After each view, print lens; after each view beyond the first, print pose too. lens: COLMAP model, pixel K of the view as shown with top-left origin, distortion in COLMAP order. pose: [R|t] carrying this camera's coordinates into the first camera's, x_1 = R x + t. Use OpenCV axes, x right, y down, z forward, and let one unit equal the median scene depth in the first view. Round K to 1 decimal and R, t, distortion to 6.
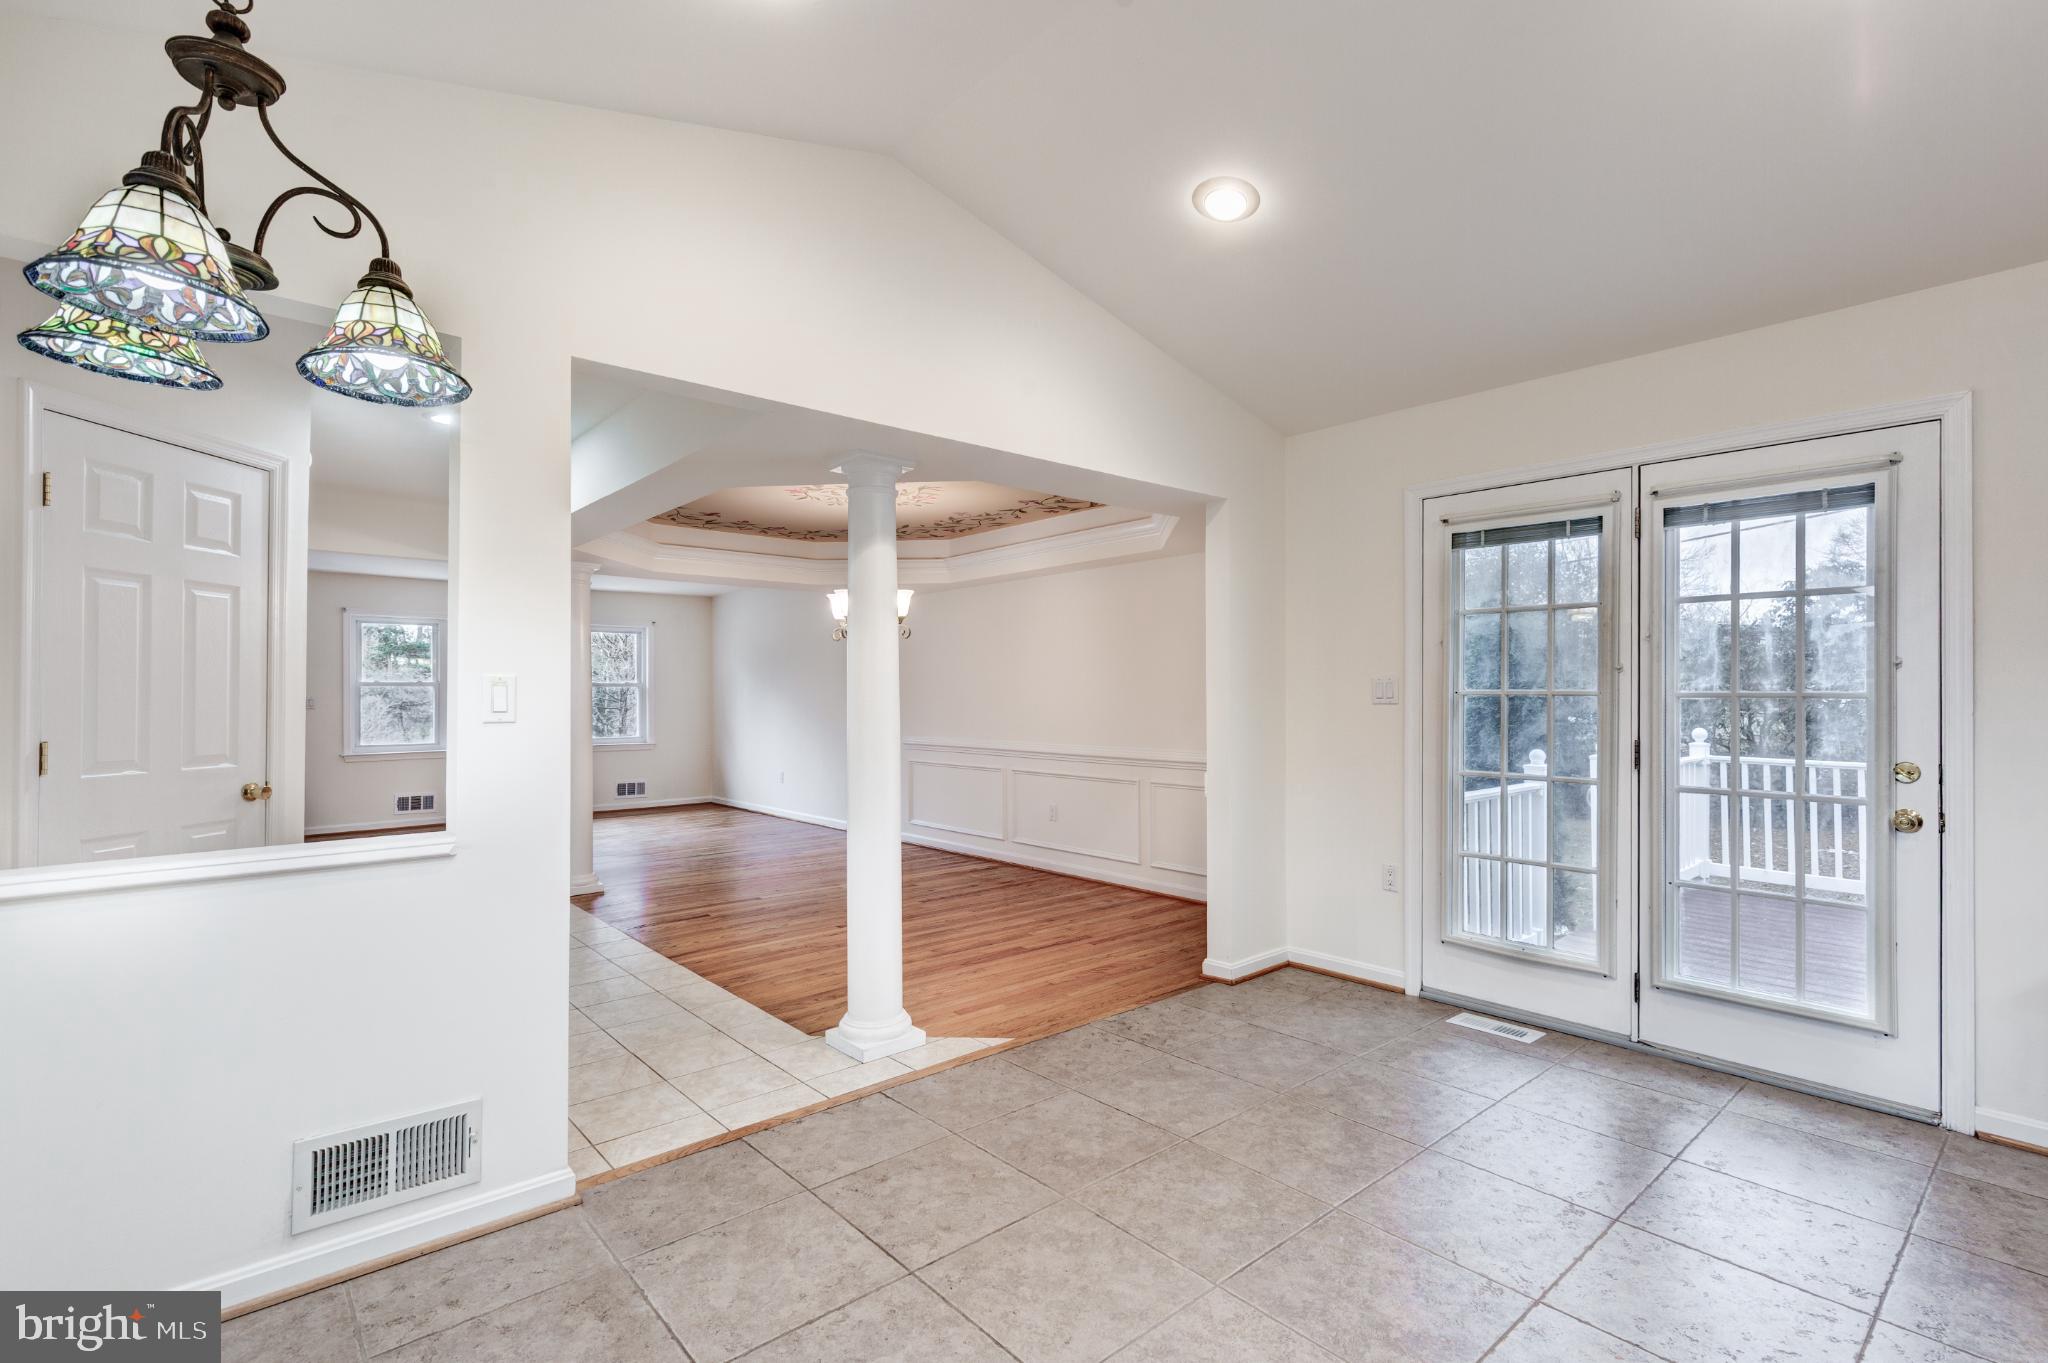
lens RADIAL K [[956.4, 0, 1058.1], [0, 956.4, 678.3], [0, 0, 1]] dist [-0.002469, -0.001803]
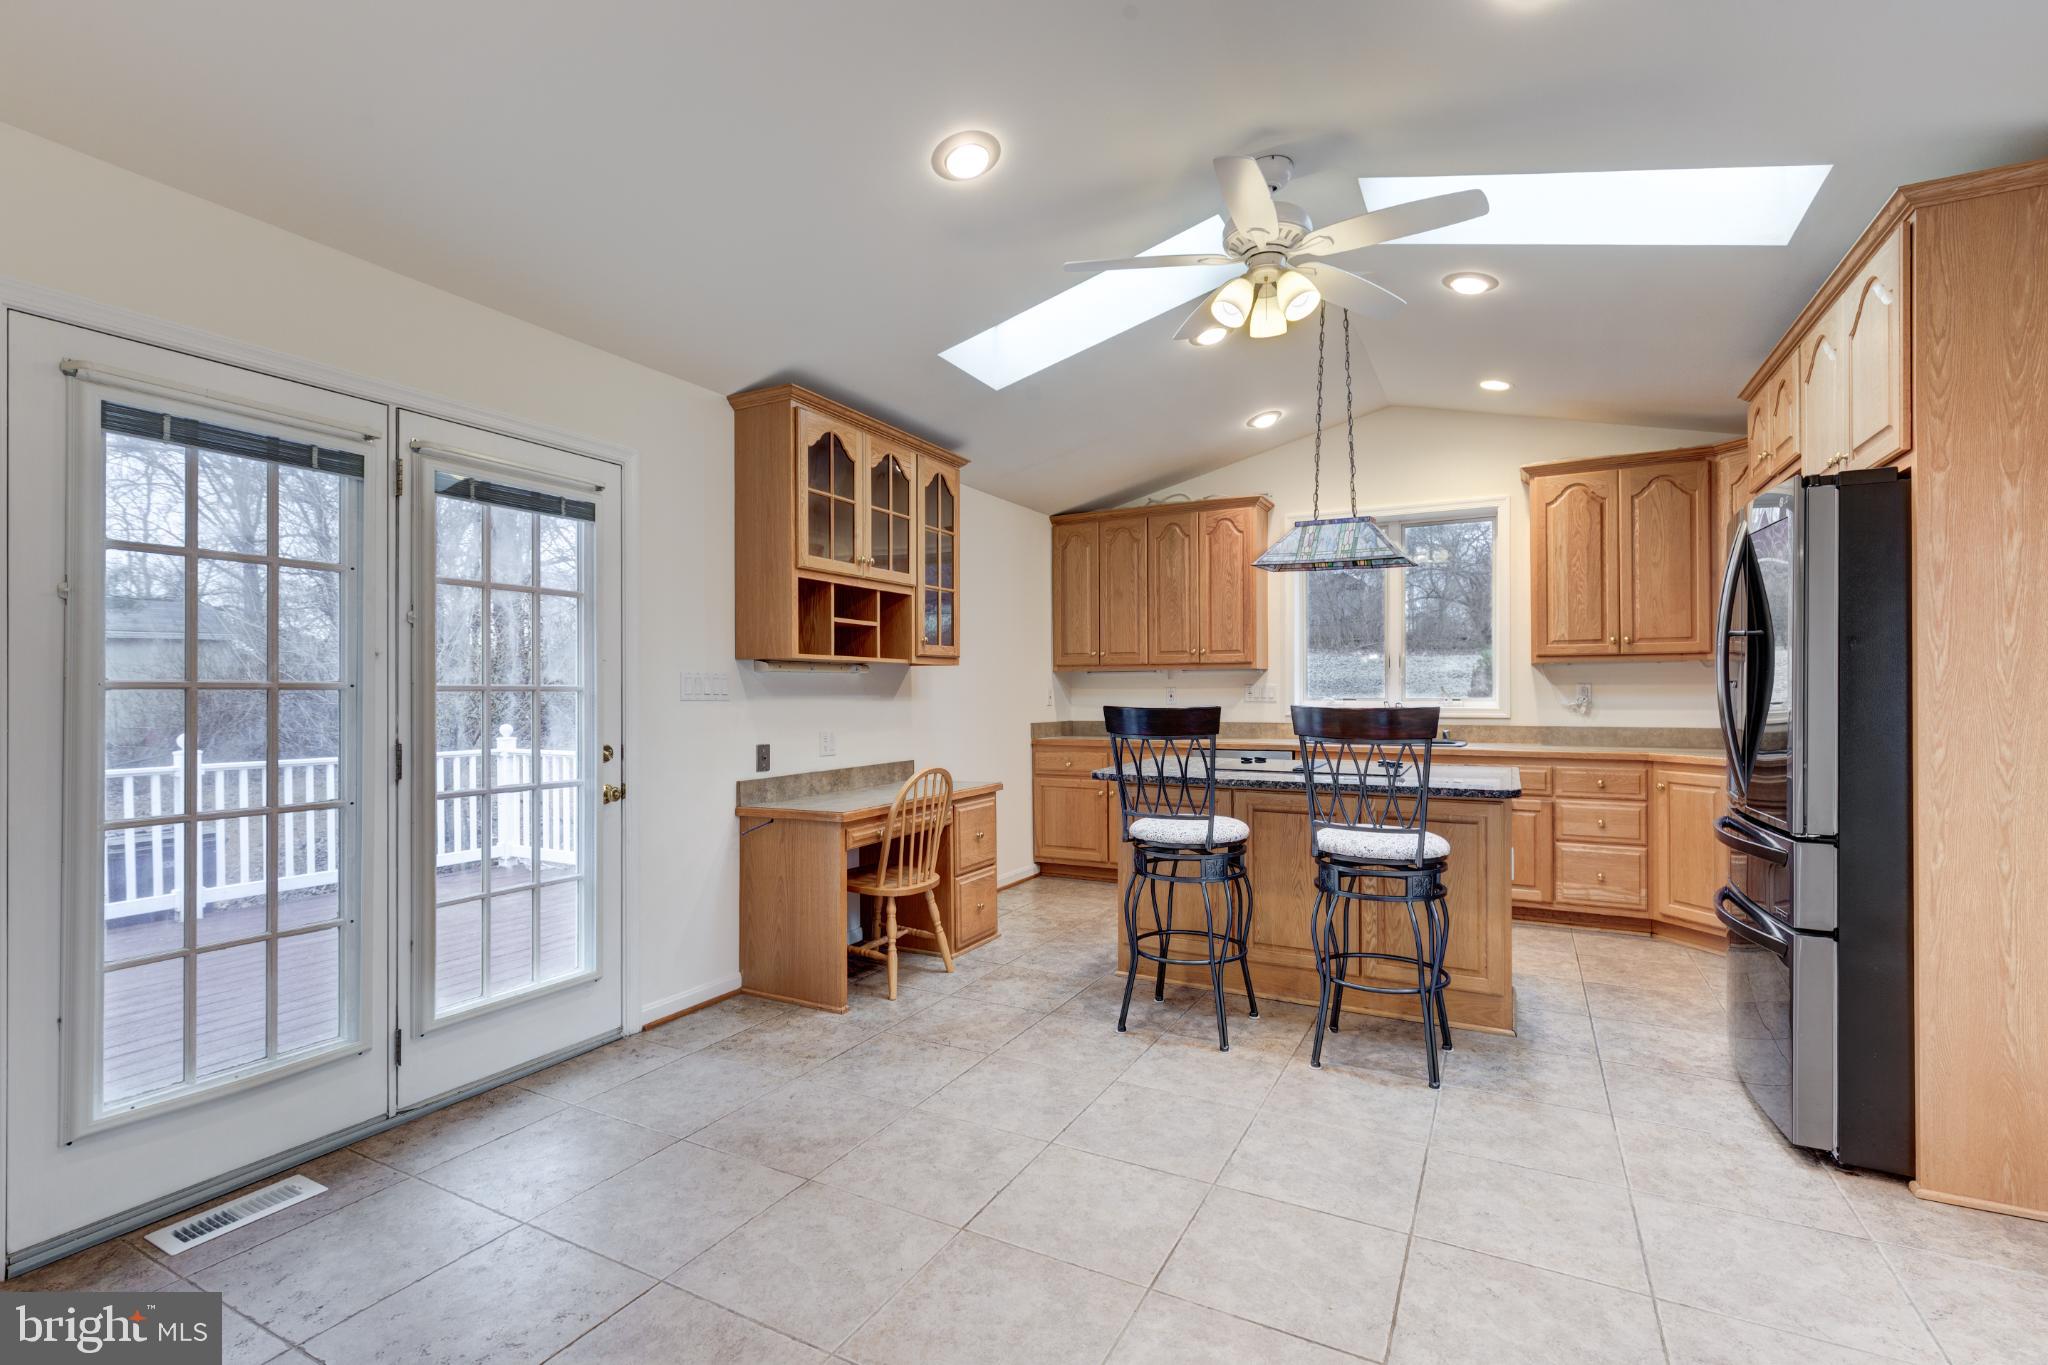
lens RADIAL K [[909.3, 0, 1018.6], [0, 909.3, 672.5], [0, 0, 1]] dist [0.027716, -0.003965]
pose [[-0.319812, 0.014556, 0.947369, -0.400979], [-0.011768, 0.999744, -0.019333, 0.008937], [-0.947408, -0.017331, -0.319559, 0.916390]]
